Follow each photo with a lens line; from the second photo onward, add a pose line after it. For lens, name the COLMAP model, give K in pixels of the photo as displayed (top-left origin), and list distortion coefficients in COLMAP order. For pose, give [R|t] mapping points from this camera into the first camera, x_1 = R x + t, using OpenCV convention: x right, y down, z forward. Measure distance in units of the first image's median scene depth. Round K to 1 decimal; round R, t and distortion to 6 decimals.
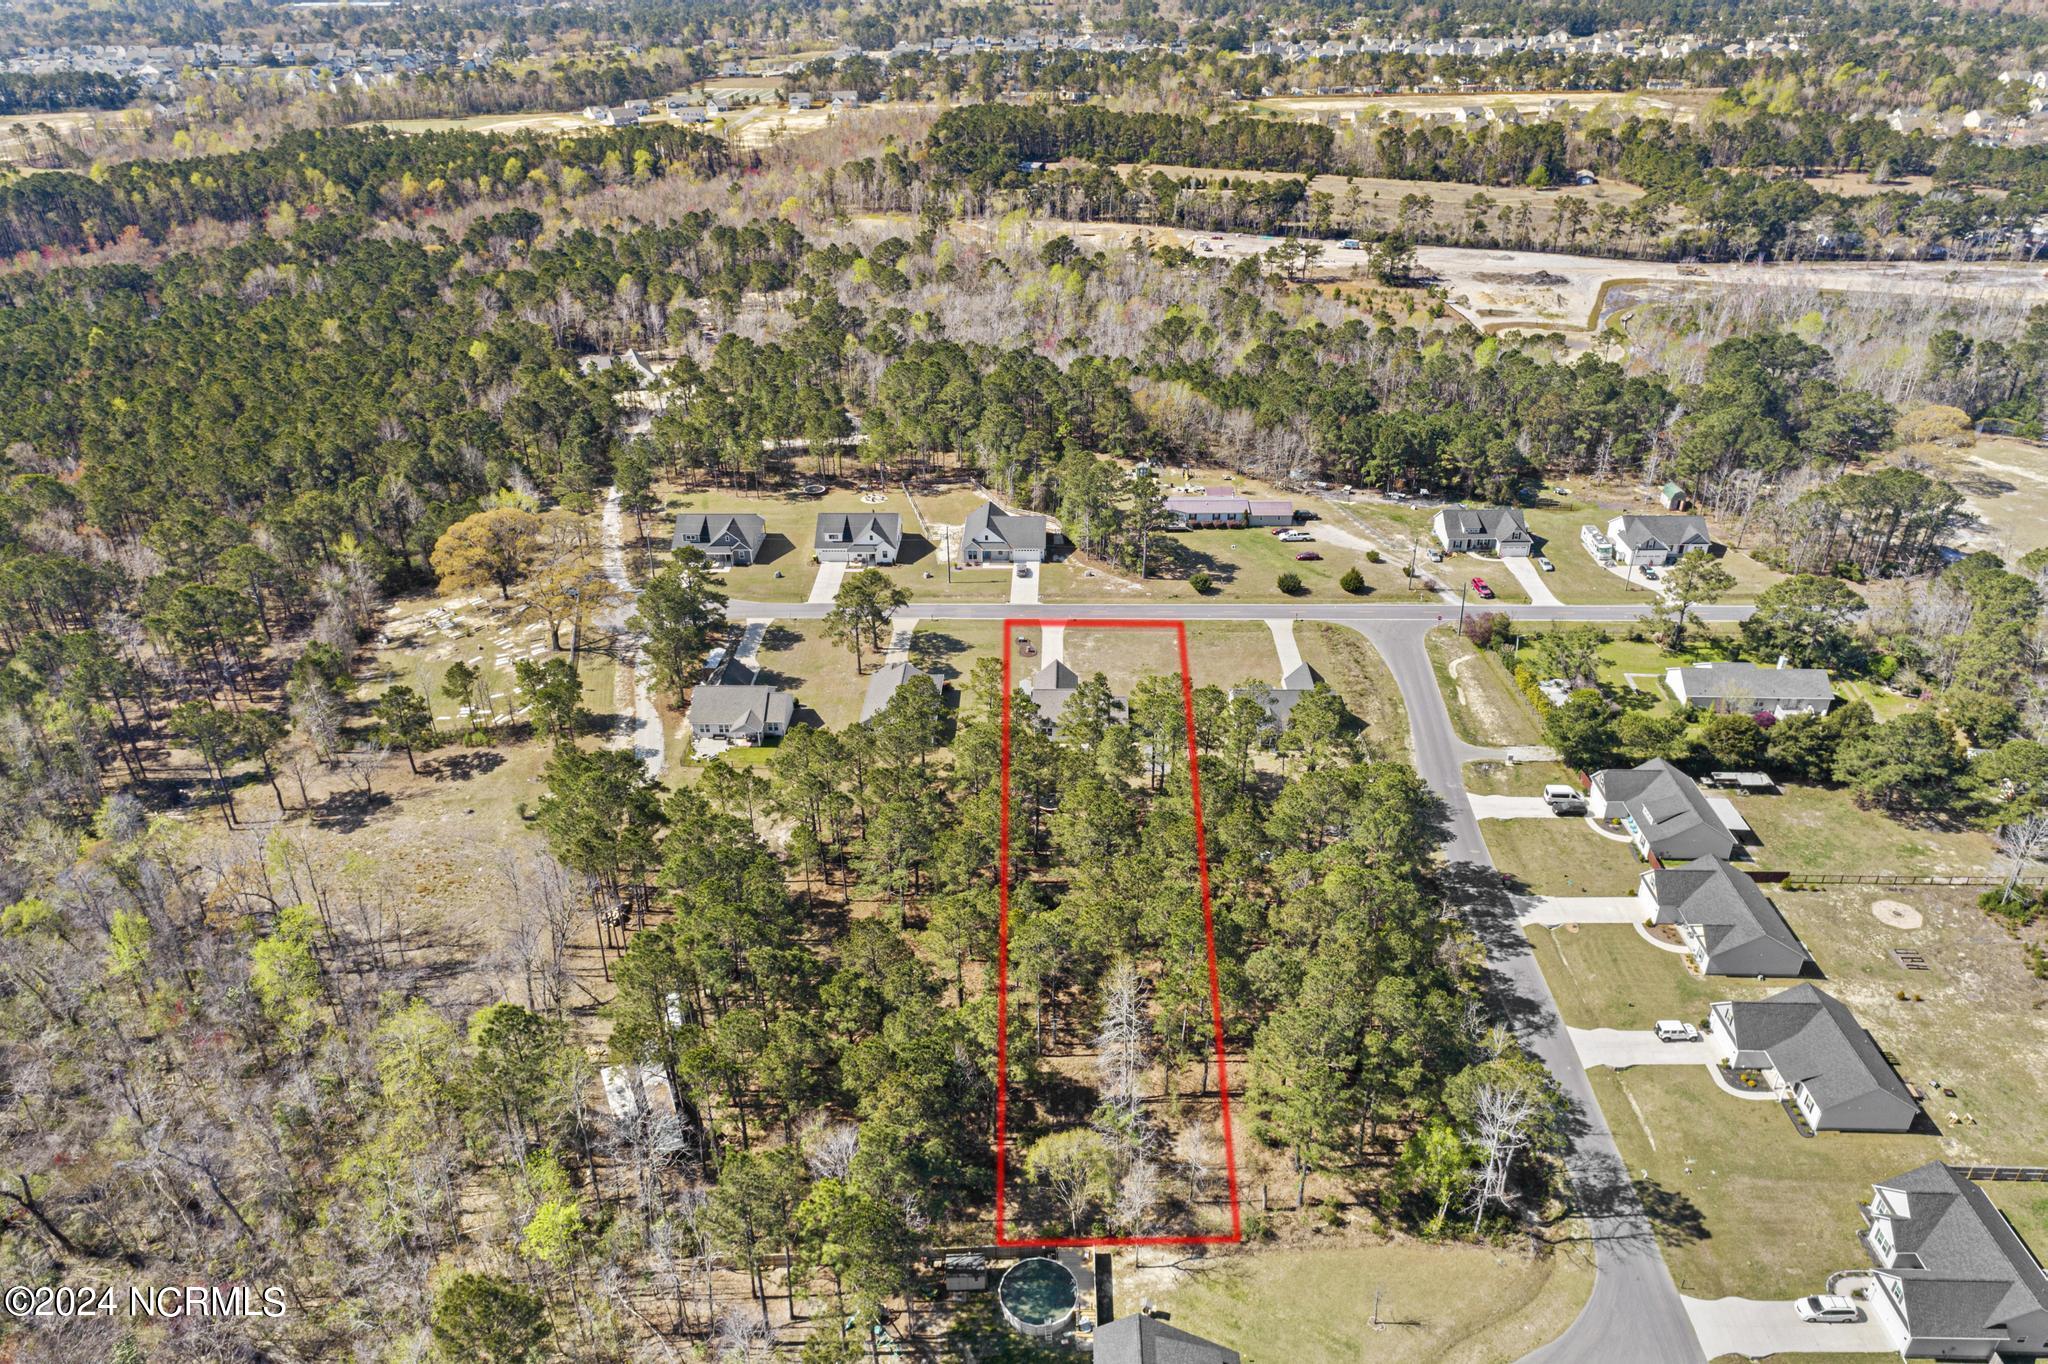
lens RADIAL K [[1424.9, 0, 1029.8], [0, 1424.9, 629.3], [0, 0, 1]] dist [0.000274, 0.011053]
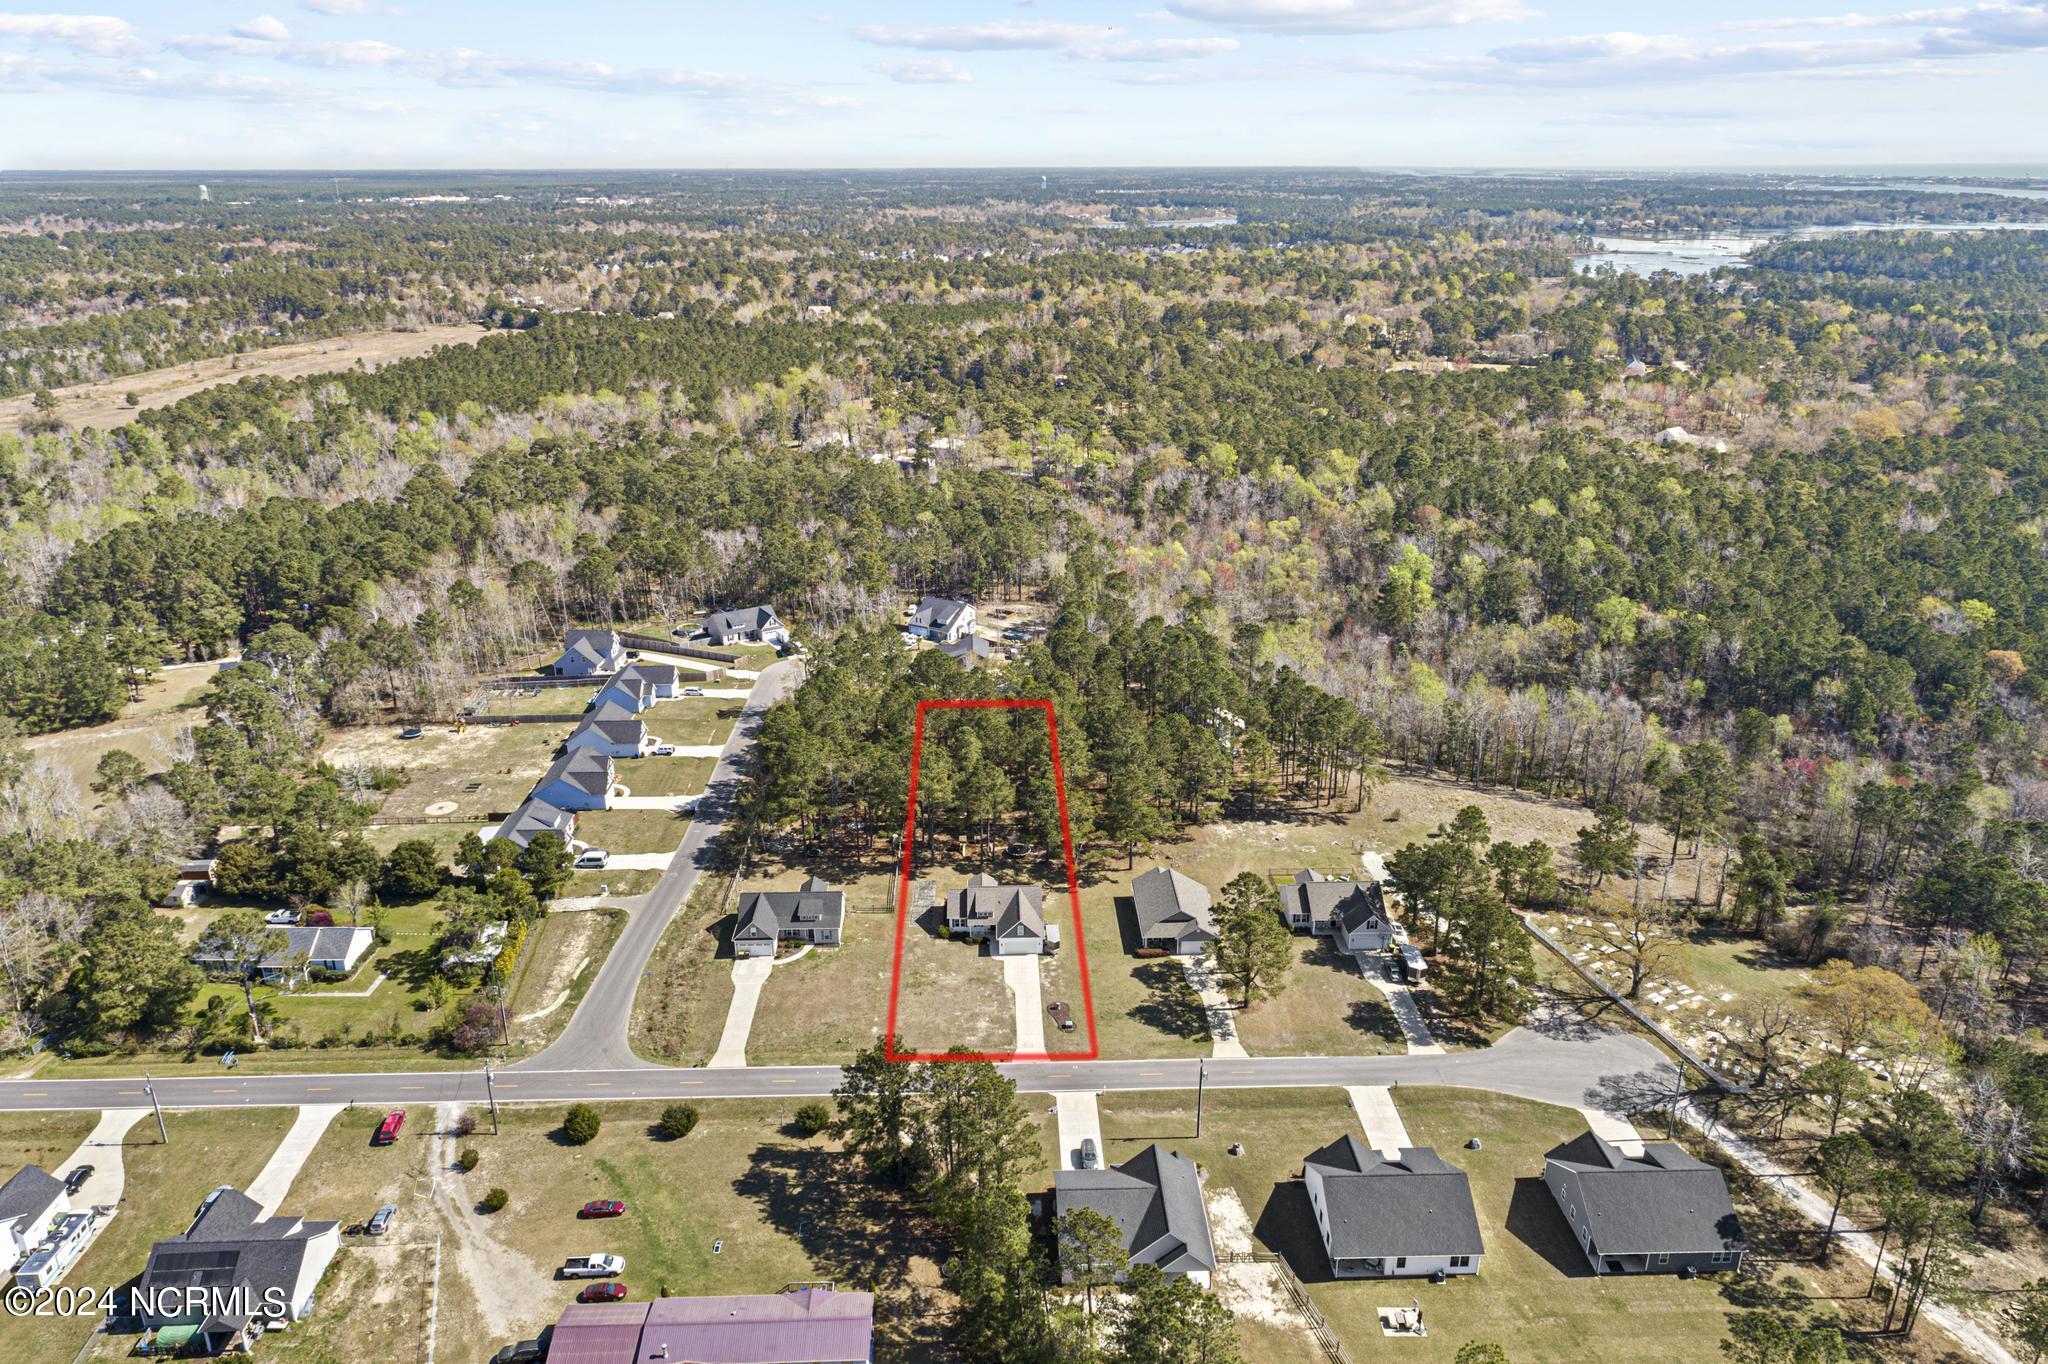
lens RADIAL K [[1348.4, 0, 1033.0], [0, 1348.4, 764.1], [0, 0, 1]] dist [-0.000995, 0.006615]
pose [[-0.998196, 0.033229, -0.049997, 0.041857], [-0.017764, 0.632044, 0.774729, -0.589584], [0.057344, 0.774220, -0.630314, 1.204819]]
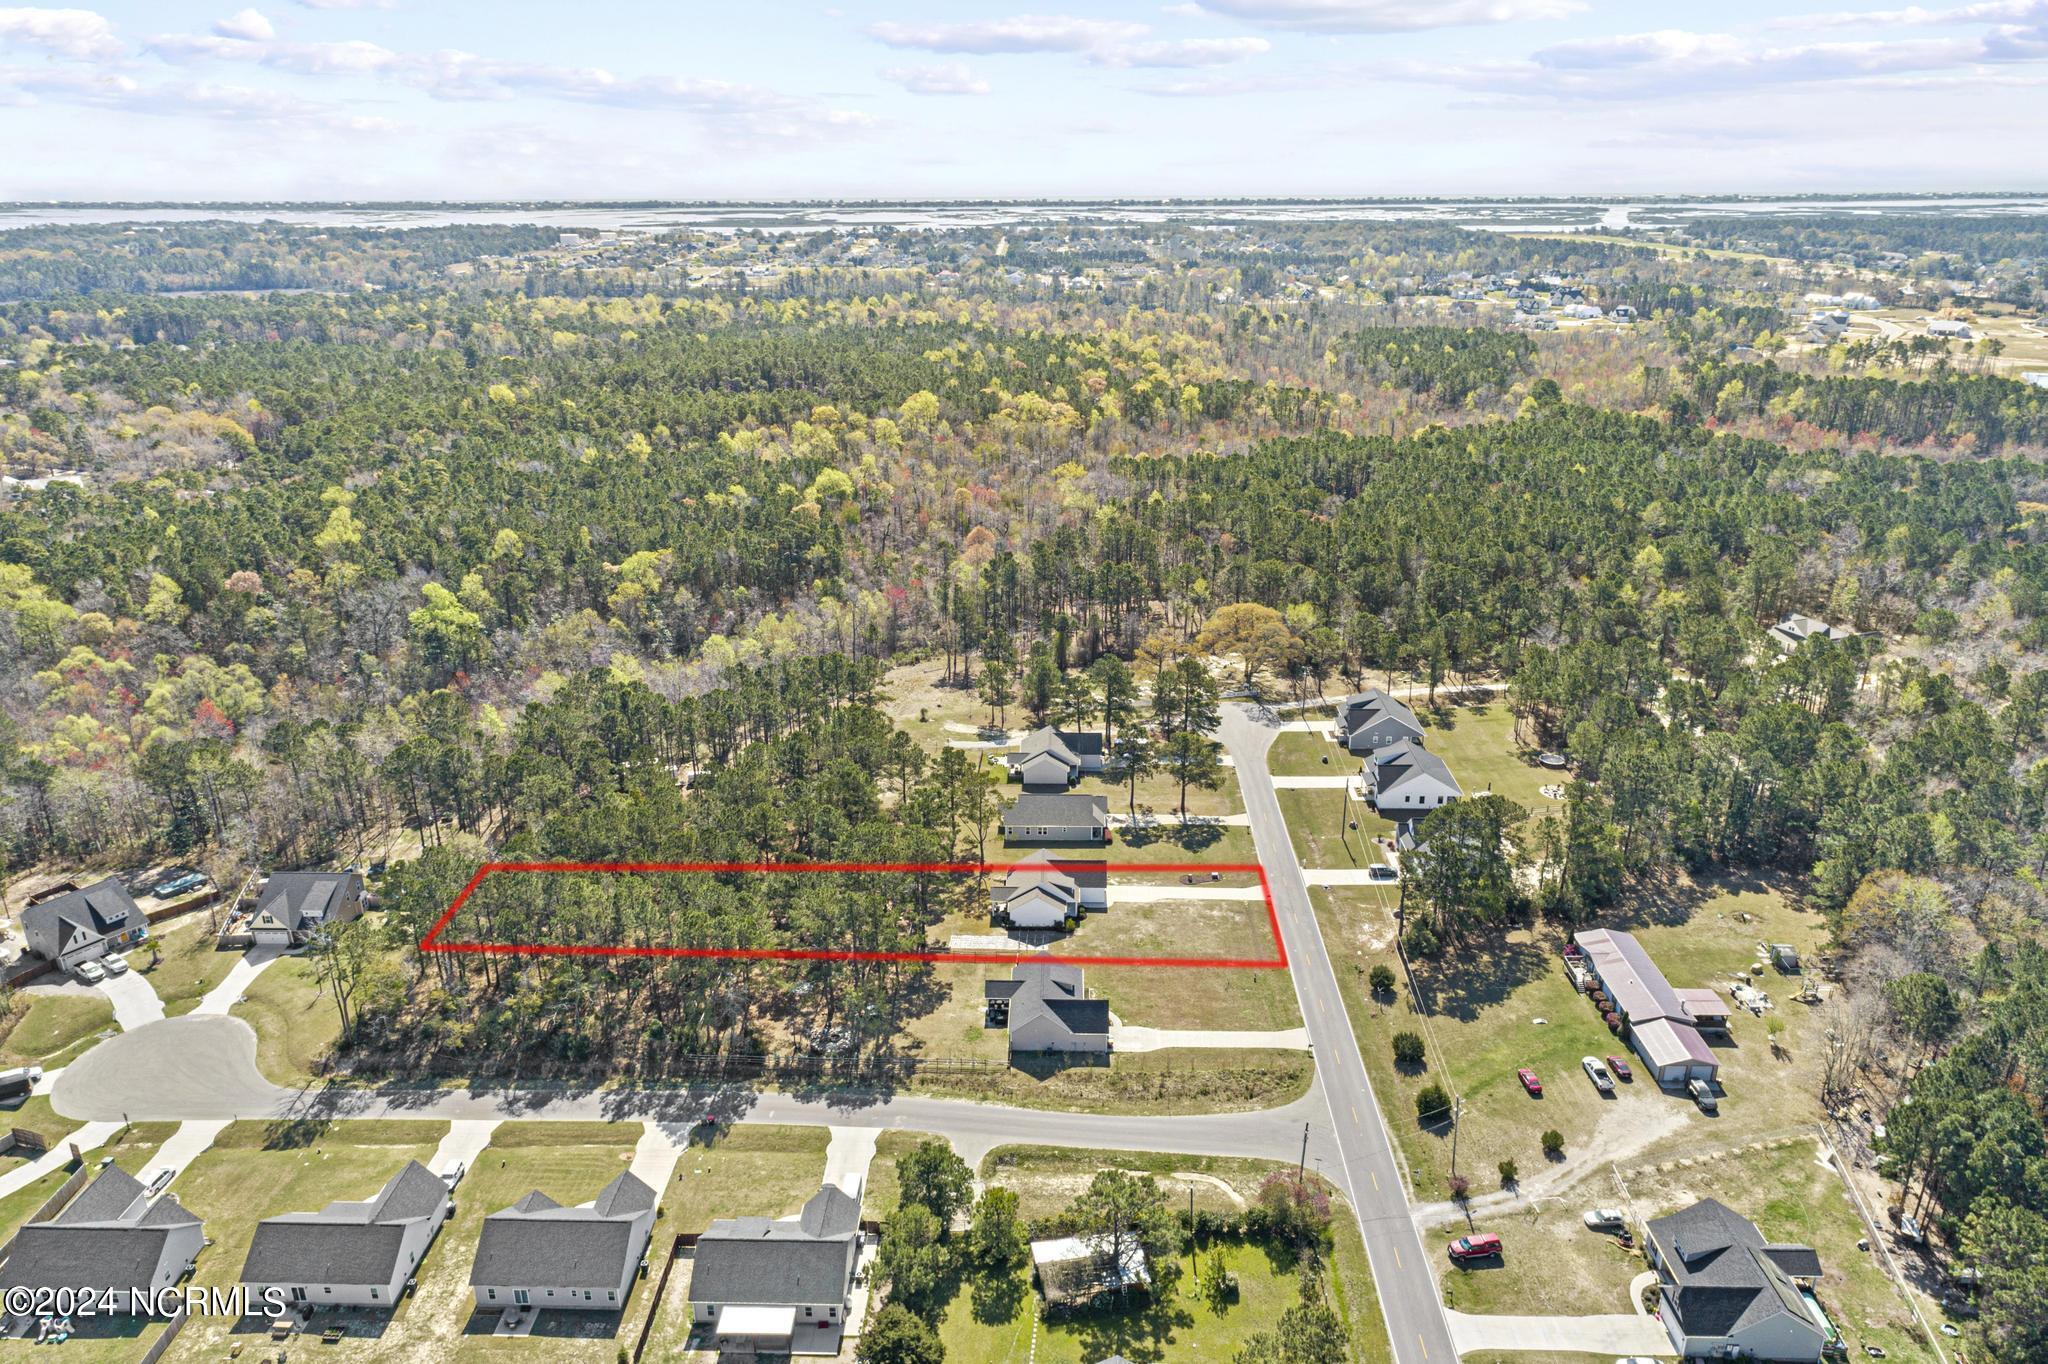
lens RADIAL K [[1382.3, 0, 1024.0], [0, 1382.3, 682.0], [0, 0, 1]] dist [-0.002656, 0.007652]
pose [[-0.004764, 0.361375, -0.932408, 0.720274], [-0.445796, 0.833871, 0.325462, -0.306178], [0.895122, 0.417214, 0.157127, 0.607520]]
